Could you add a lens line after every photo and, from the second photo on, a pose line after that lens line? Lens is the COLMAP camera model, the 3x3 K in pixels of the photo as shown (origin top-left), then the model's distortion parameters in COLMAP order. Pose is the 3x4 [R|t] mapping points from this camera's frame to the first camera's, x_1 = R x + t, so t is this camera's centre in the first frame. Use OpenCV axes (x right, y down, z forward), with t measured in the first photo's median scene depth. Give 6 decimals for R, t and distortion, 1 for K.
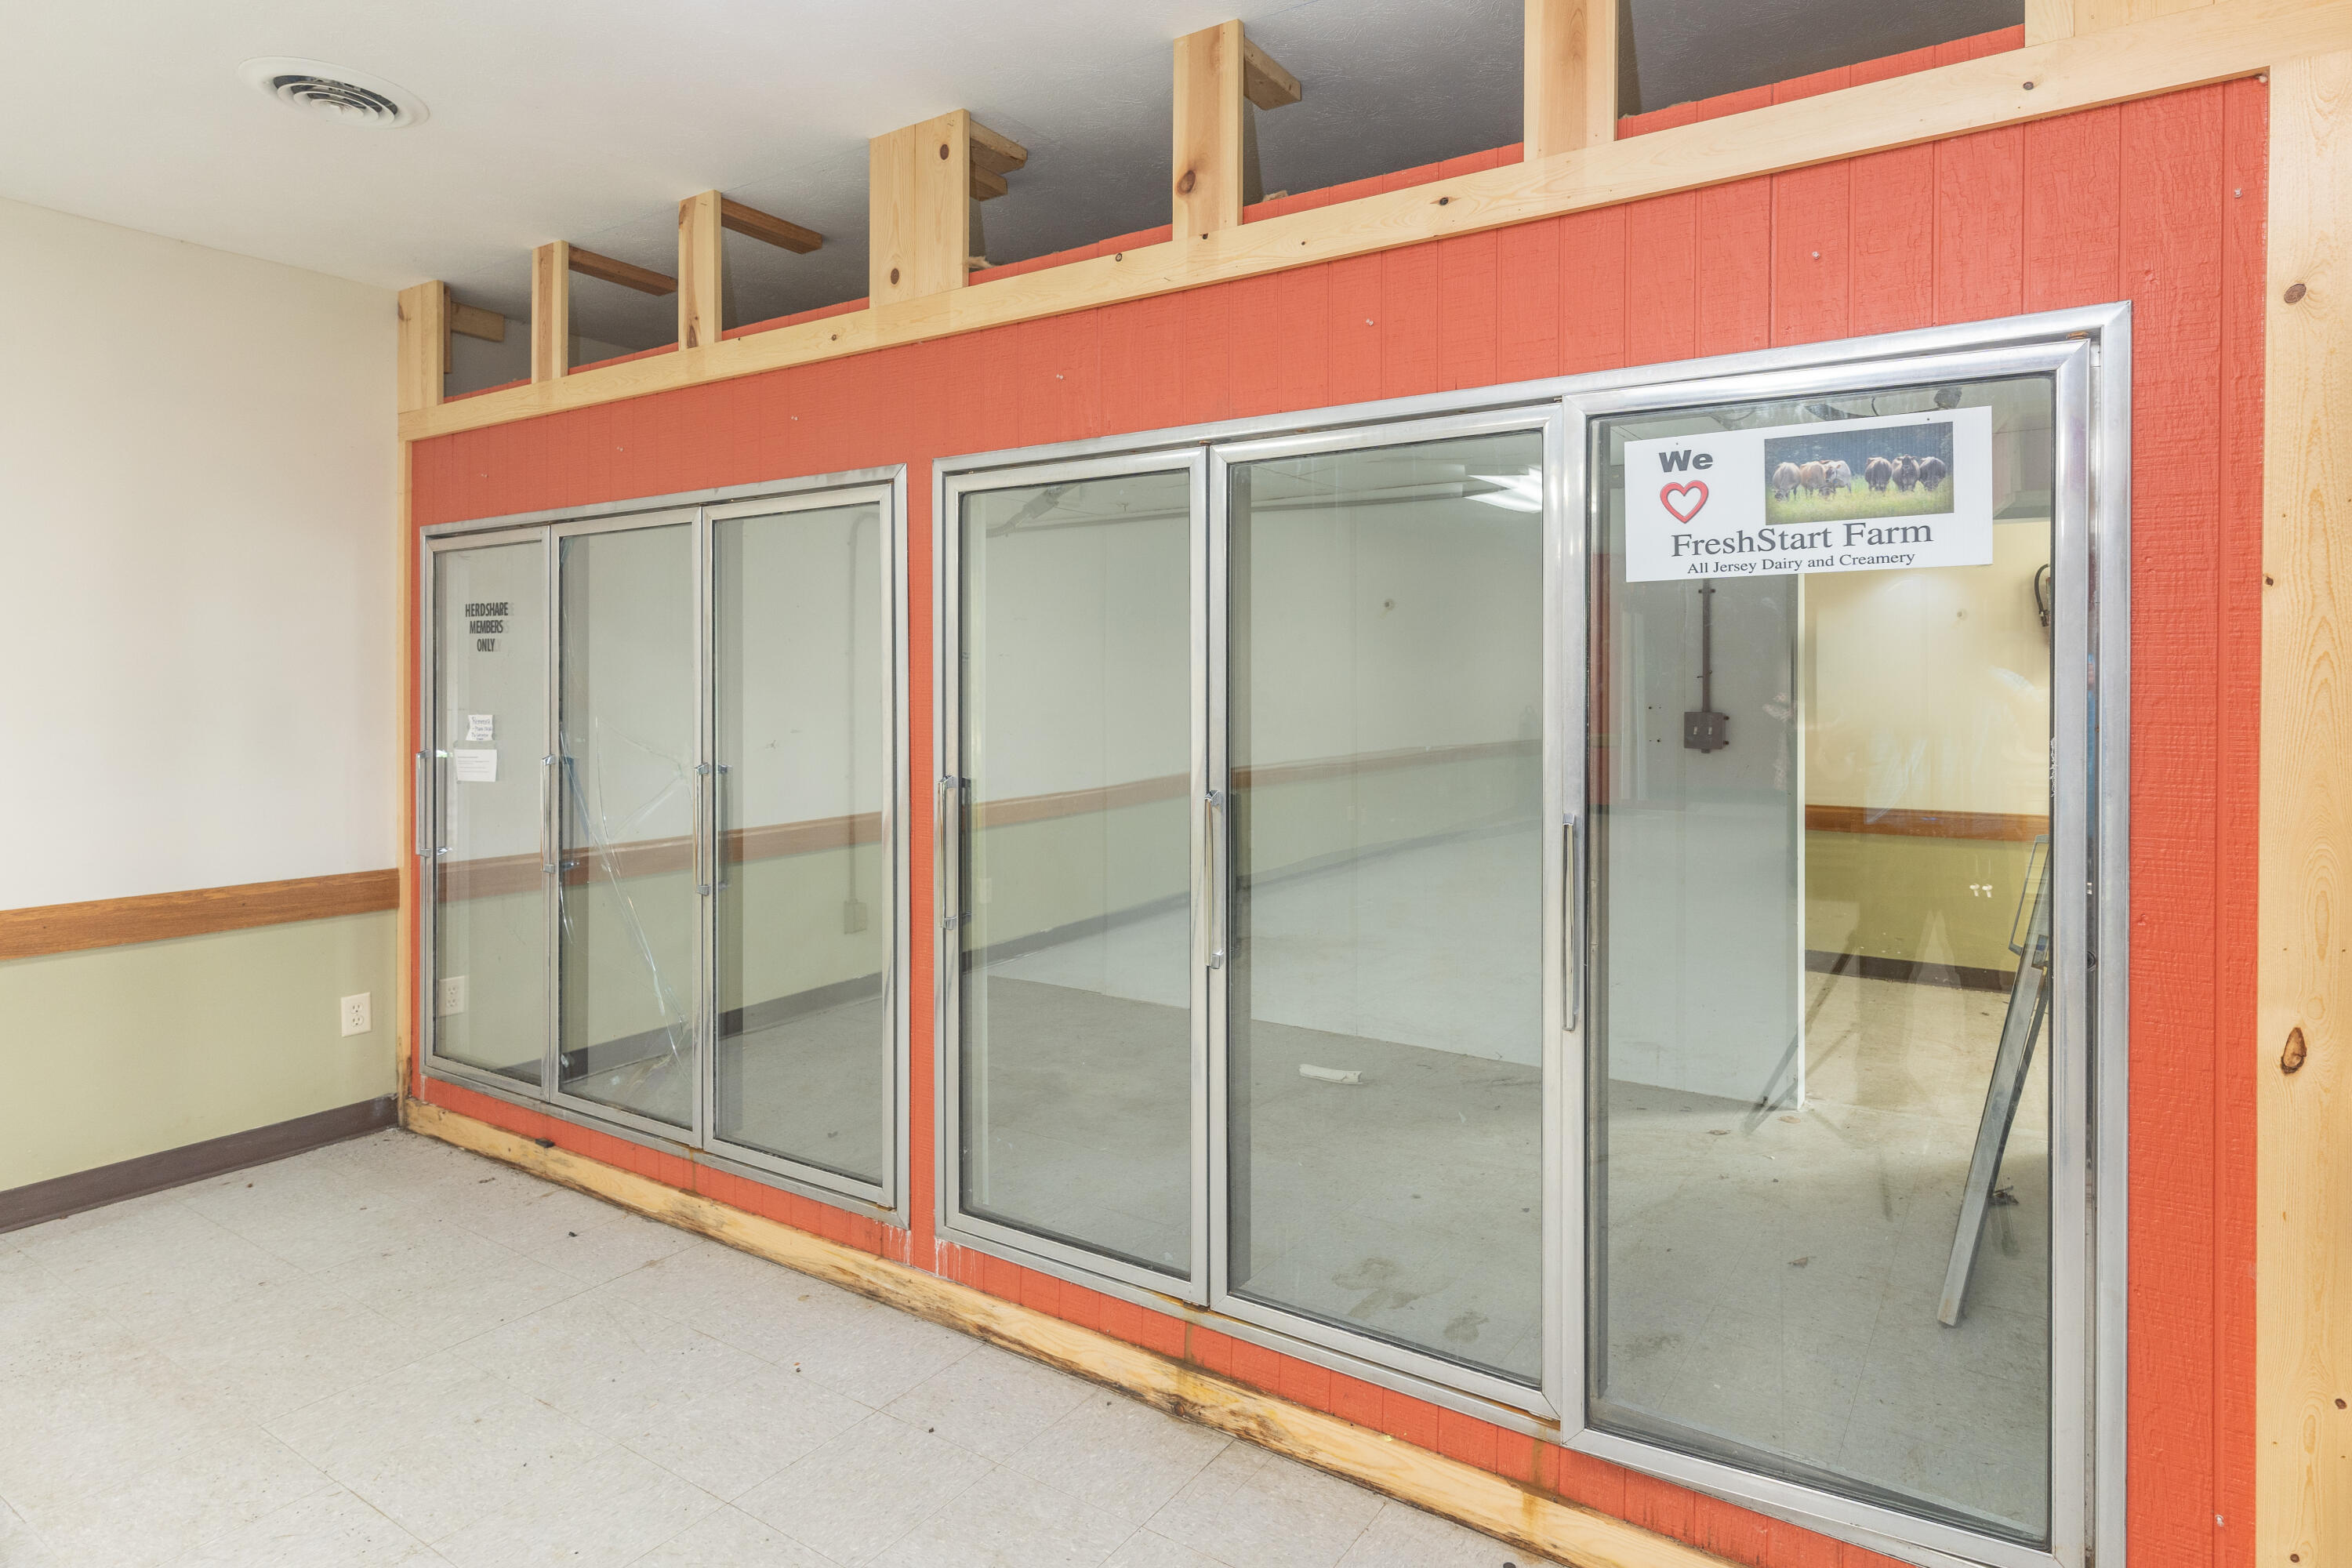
lens RADIAL K [[1134.7, 0, 1318.3], [0, 1134.7, 687.6], [0, 0, 1]] dist [0.003135, 0.000192]
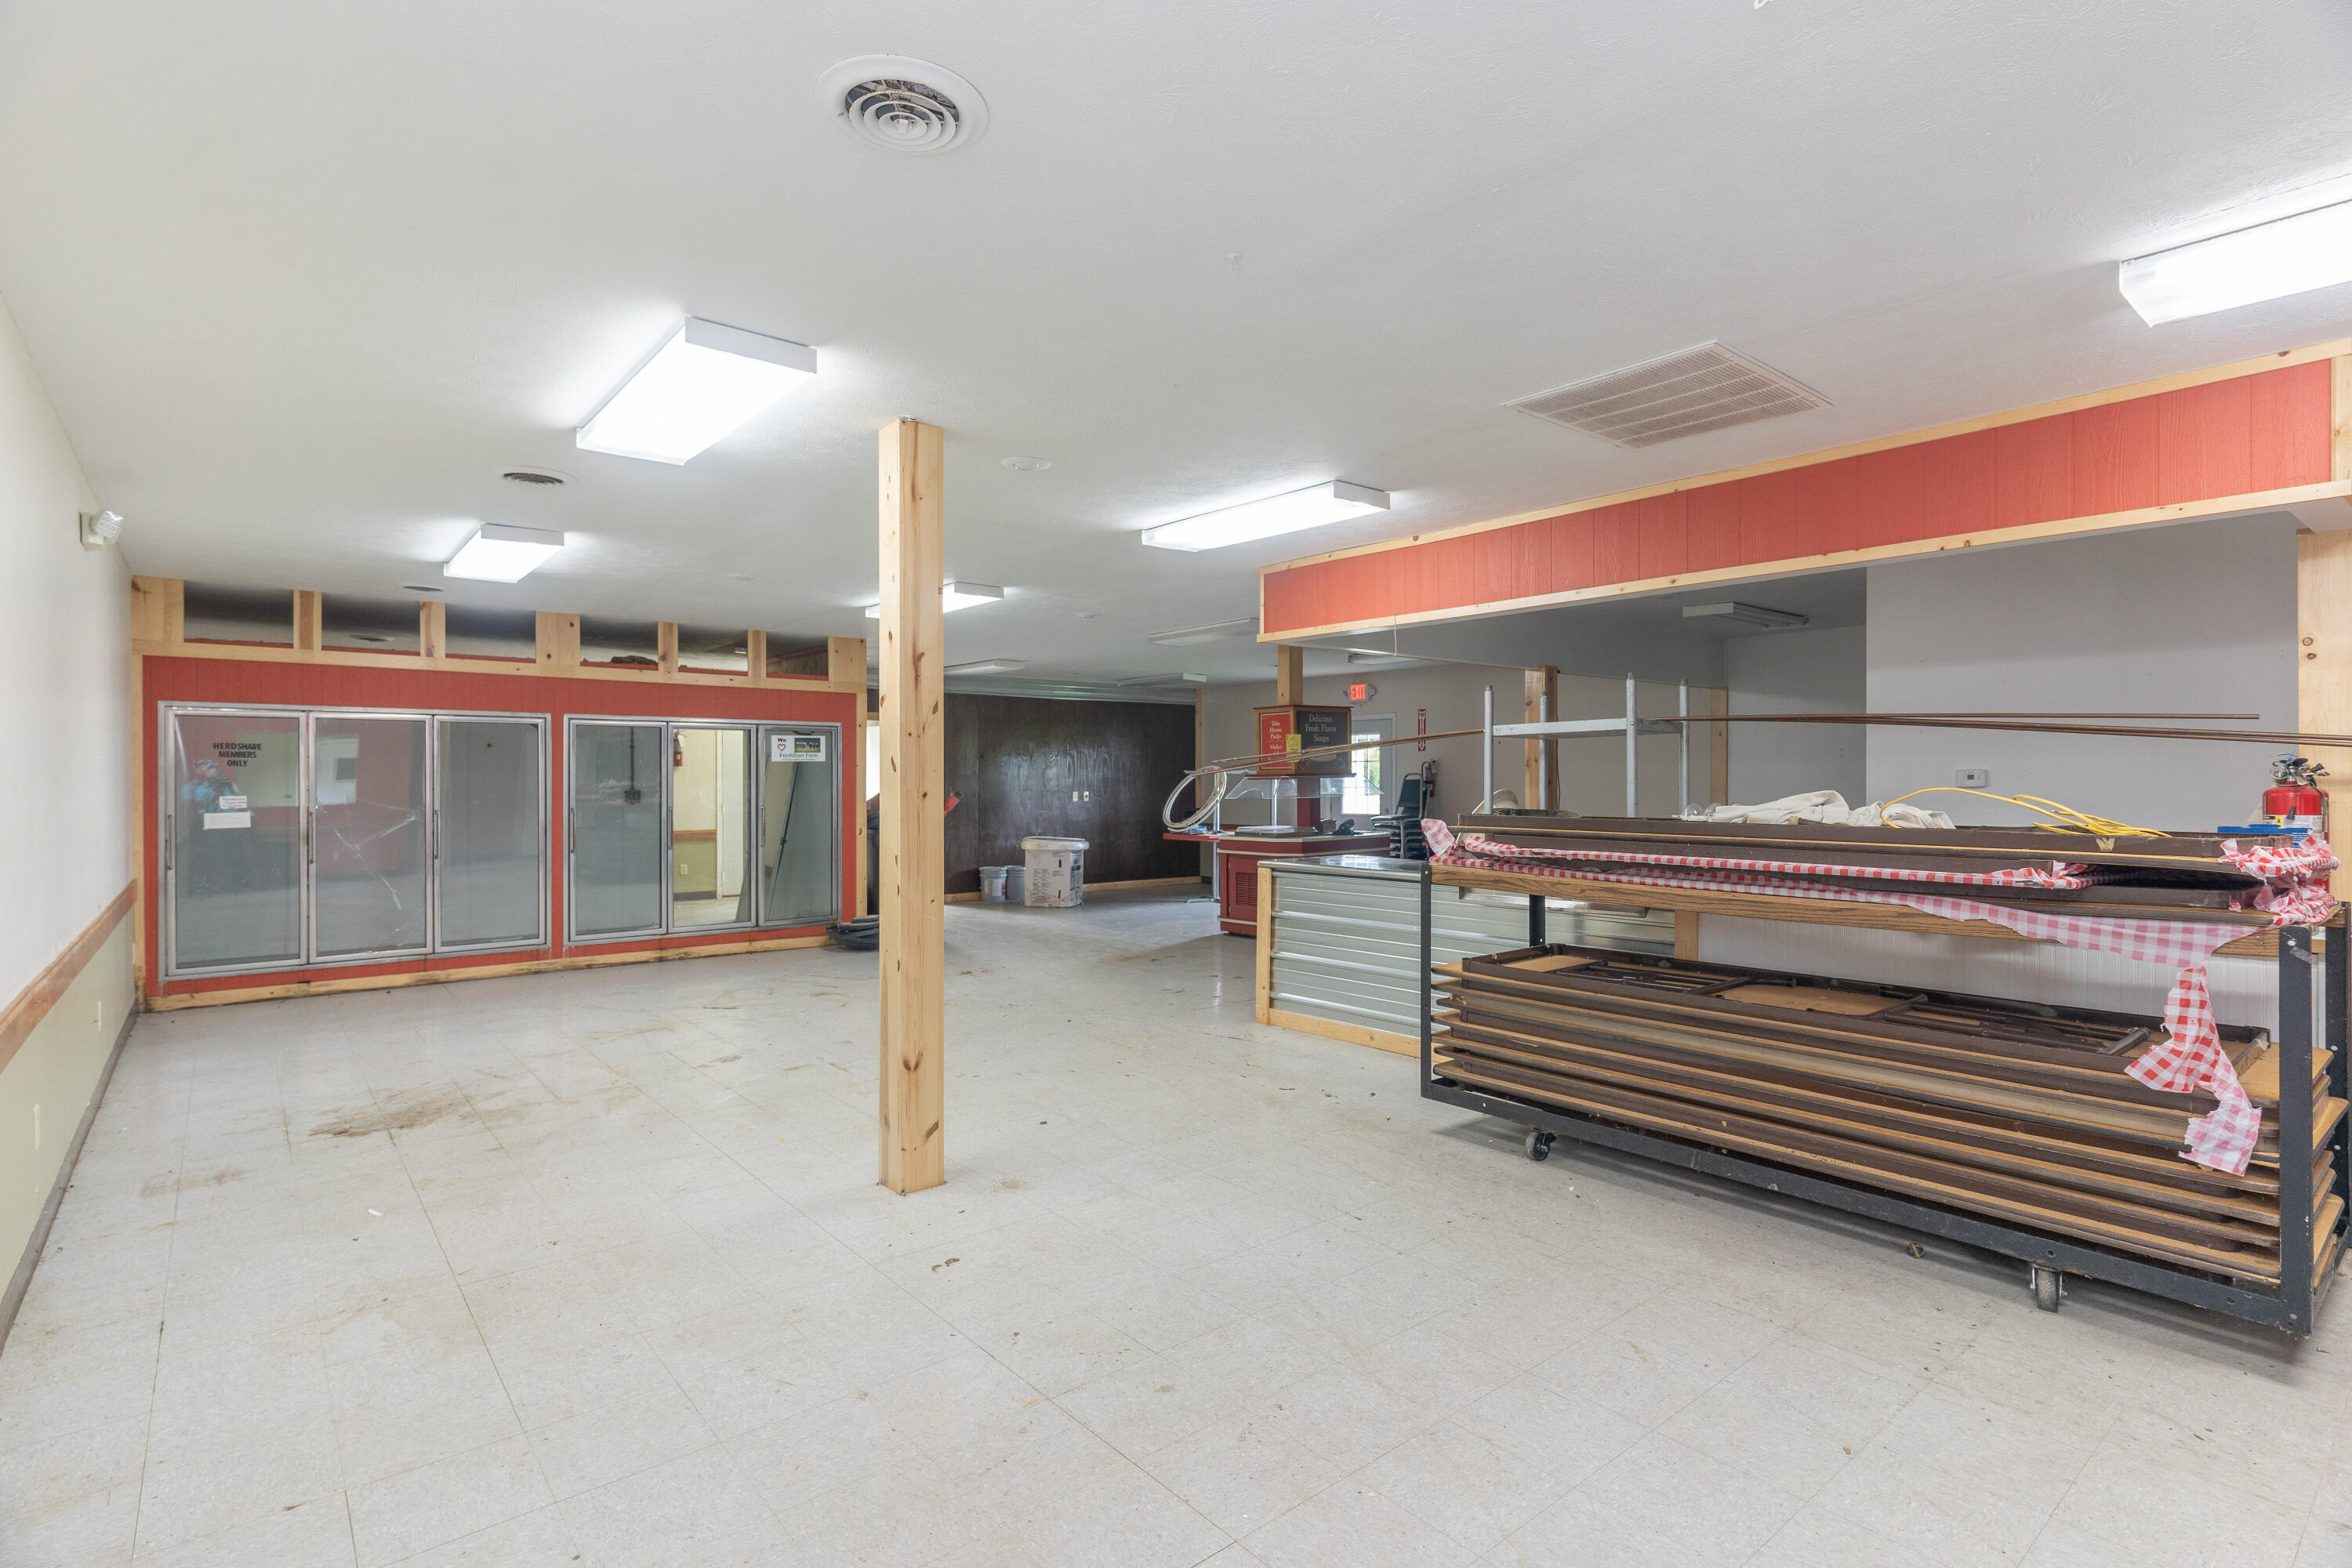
lens RADIAL K [[1134.7, 0, 1174.1], [0, 1134.7, 782.8], [0, 0, 1]] dist [0.003135, 0.000192]
pose [[0.349017, -0.006279, 0.937096, -2.738133], [0.002998, 0.999980, 0.005583, -0.009935], [-0.937112, 0.000861, 0.349028, -1.780244]]
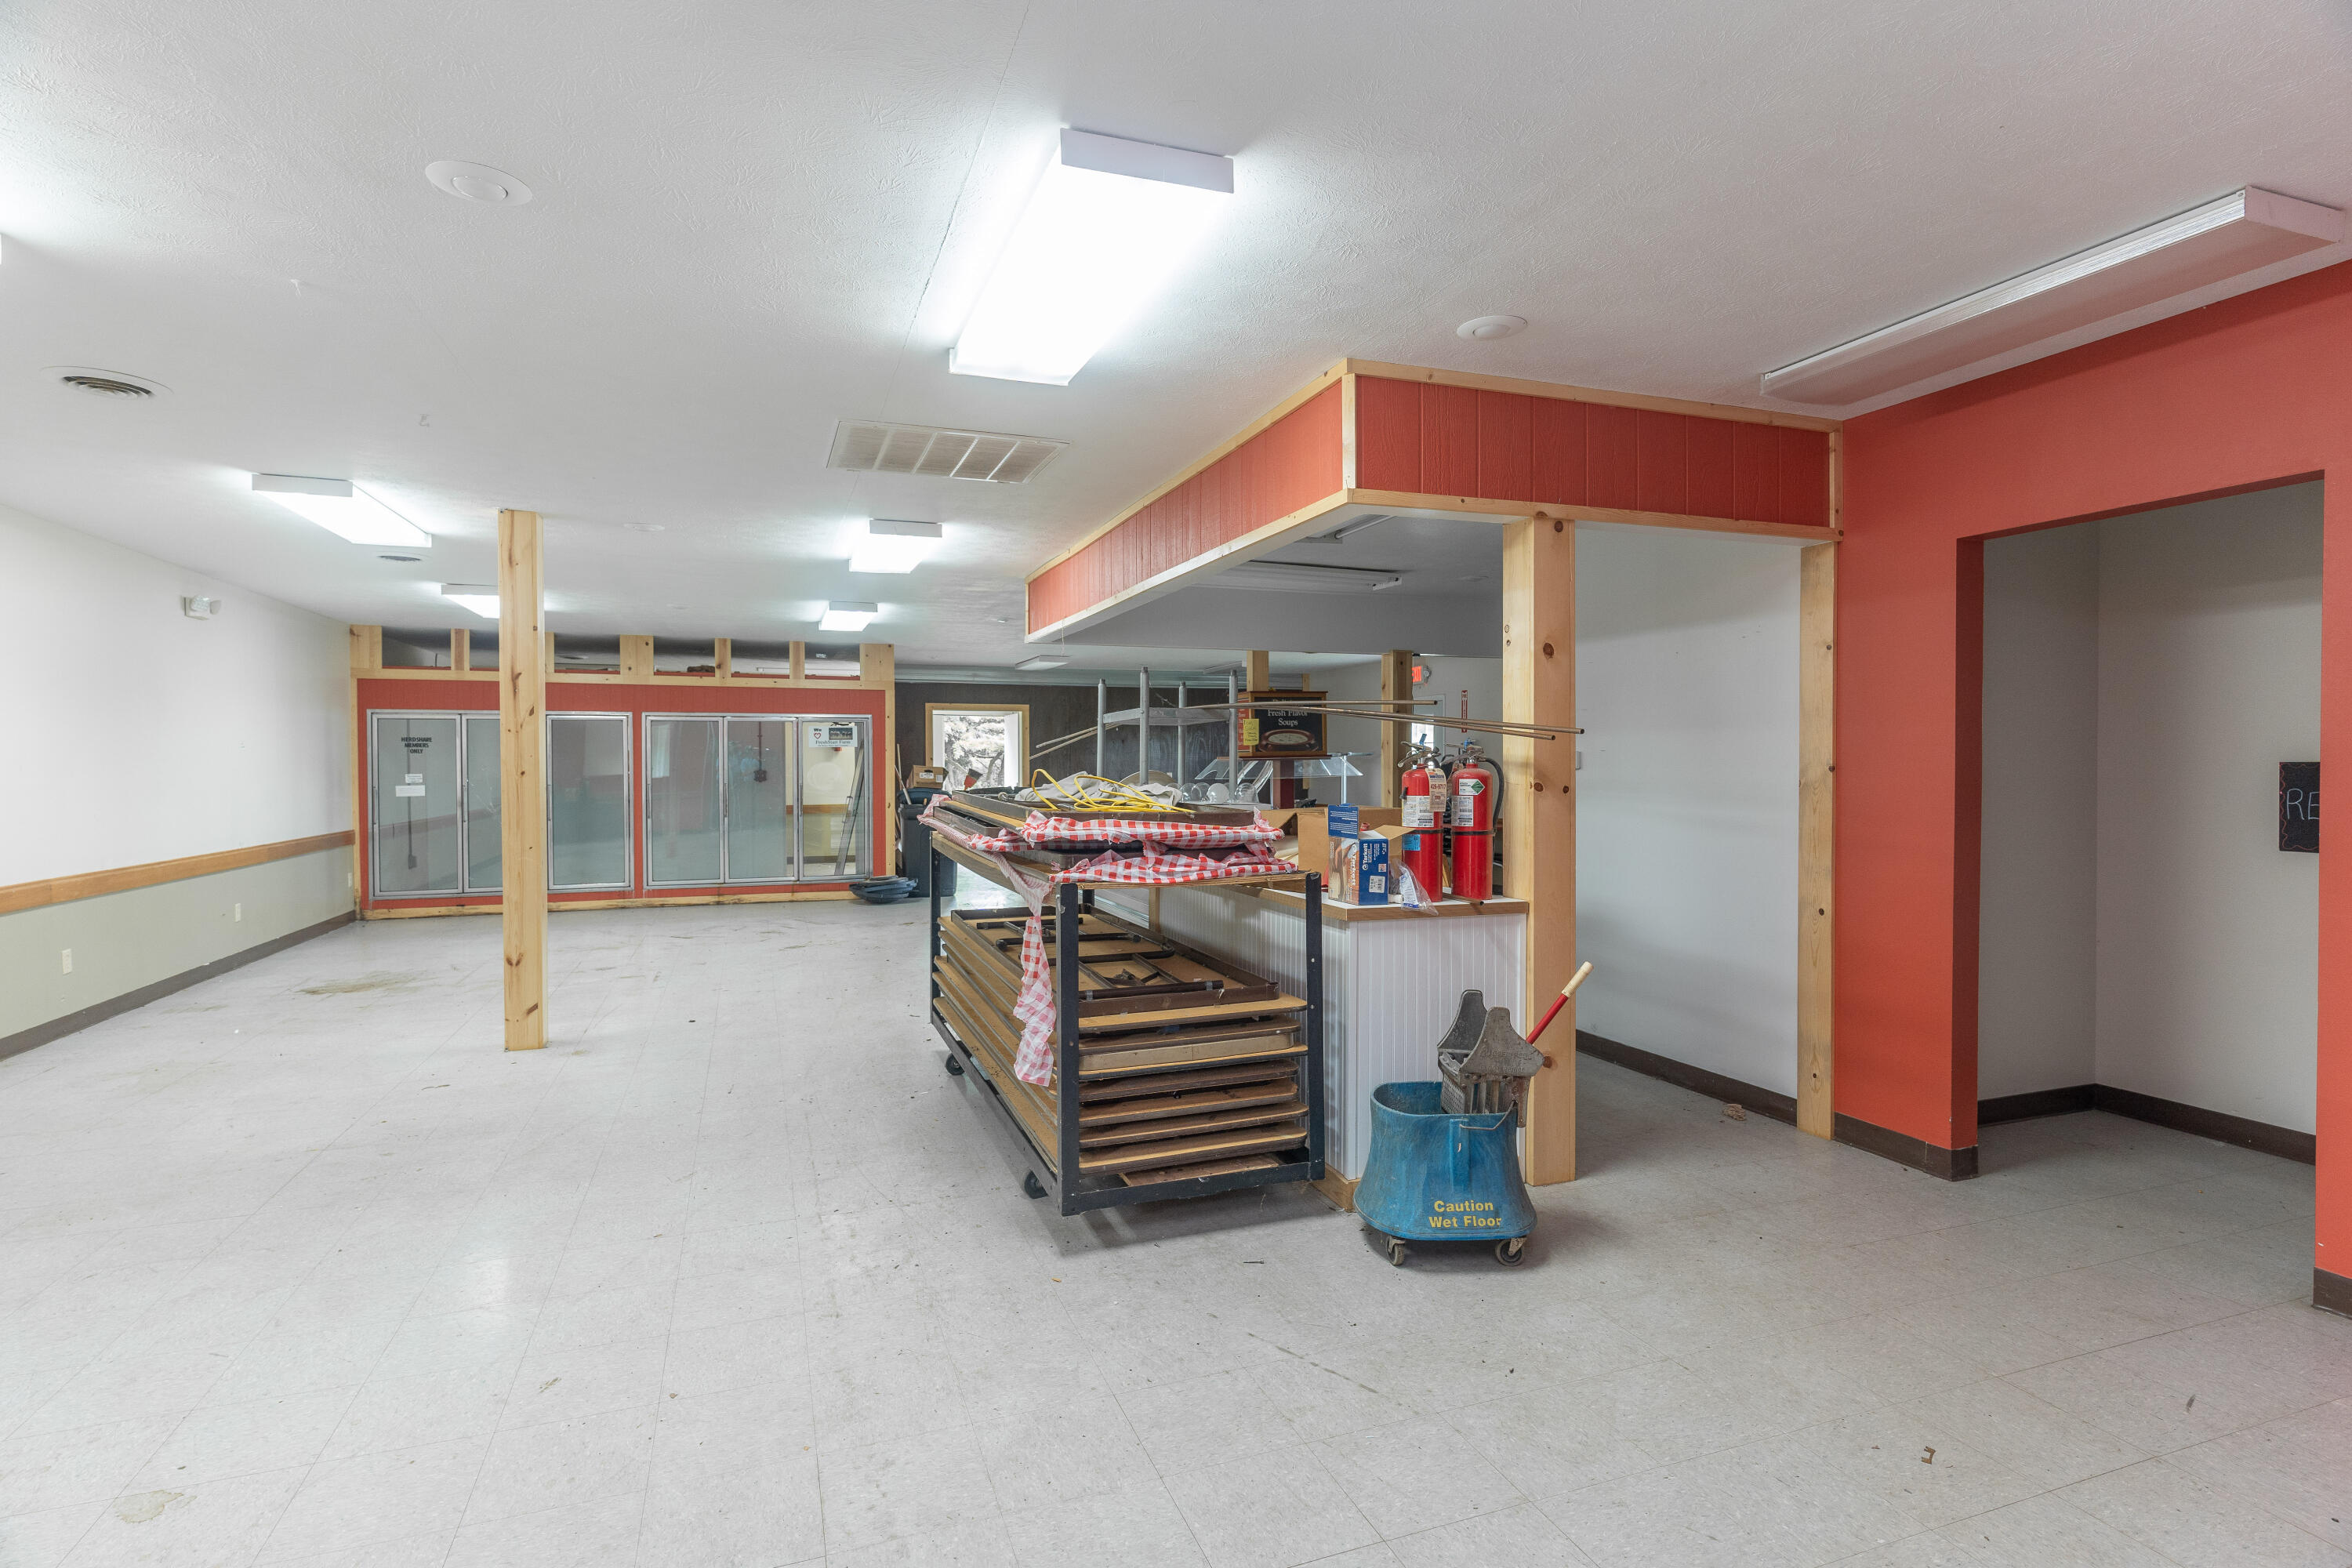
lens RADIAL K [[1134.7, 0, 1169.3], [0, 1134.7, 781.6], [0, 0, 1]] dist [0.003135, 0.000192]
pose [[0.641735, -0.018211, 0.766710, -2.304244], [0.005239, 0.999799, 0.019362, -0.005680], [-0.766909, -0.008409, 0.641701, -3.245370]]
